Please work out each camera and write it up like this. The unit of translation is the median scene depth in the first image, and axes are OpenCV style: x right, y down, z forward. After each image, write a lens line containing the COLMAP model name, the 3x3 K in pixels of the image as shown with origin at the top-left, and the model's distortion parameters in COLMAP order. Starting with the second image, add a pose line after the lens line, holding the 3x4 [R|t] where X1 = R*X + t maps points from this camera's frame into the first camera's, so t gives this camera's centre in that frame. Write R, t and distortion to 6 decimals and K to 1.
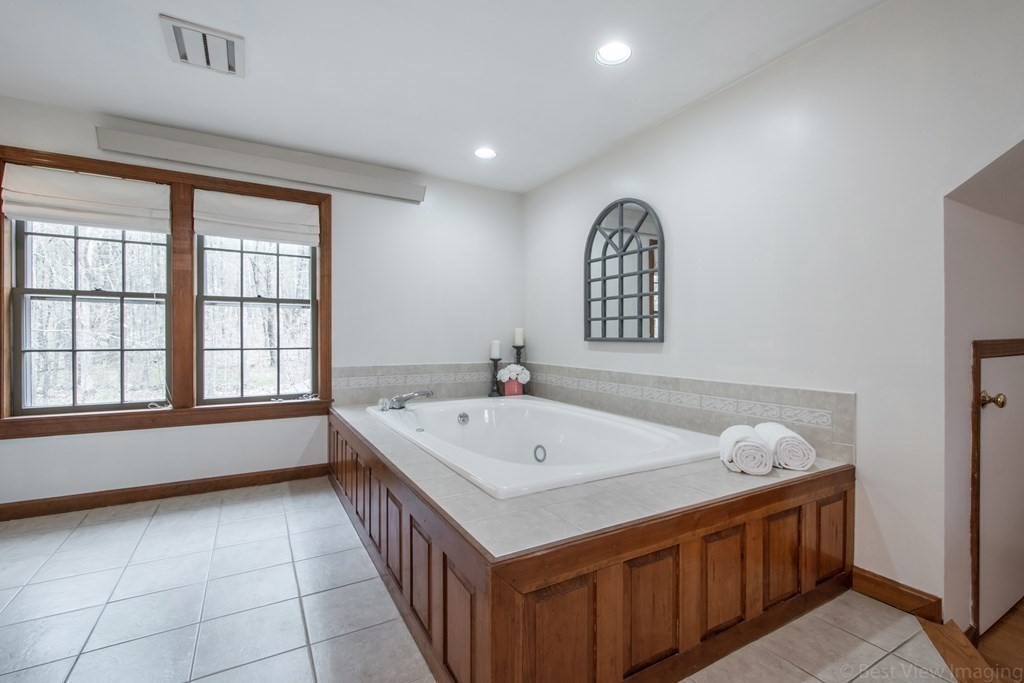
lens RADIAL K [[454.0, 0, 512.0], [0, 454.0, 340.1], [0, 0, 1]] dist [0.006446, -0.000008]
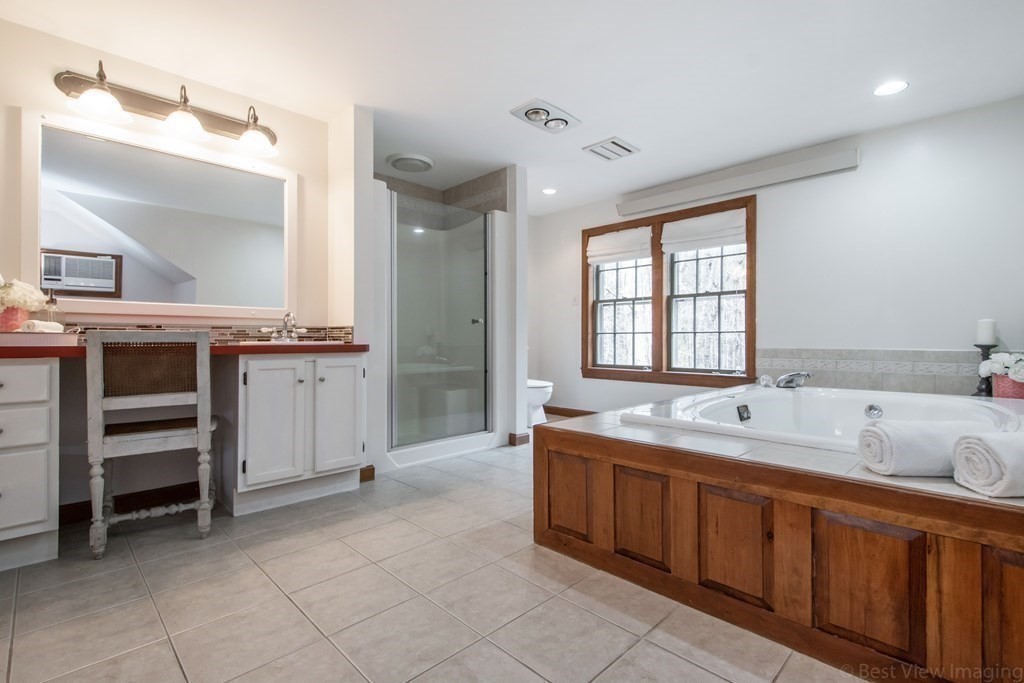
lens RADIAL K [[466.6, 0, 514.5], [0, 466.6, 333.0], [0, 0, 1]] dist [0.011096, -0.000615]
pose [[0.262384, -0.015984, -0.964831, 0.598278], [-0.004668, 0.999830, -0.017834, 0.049133], [0.964952, 0.009183, 0.262265, 0.136120]]
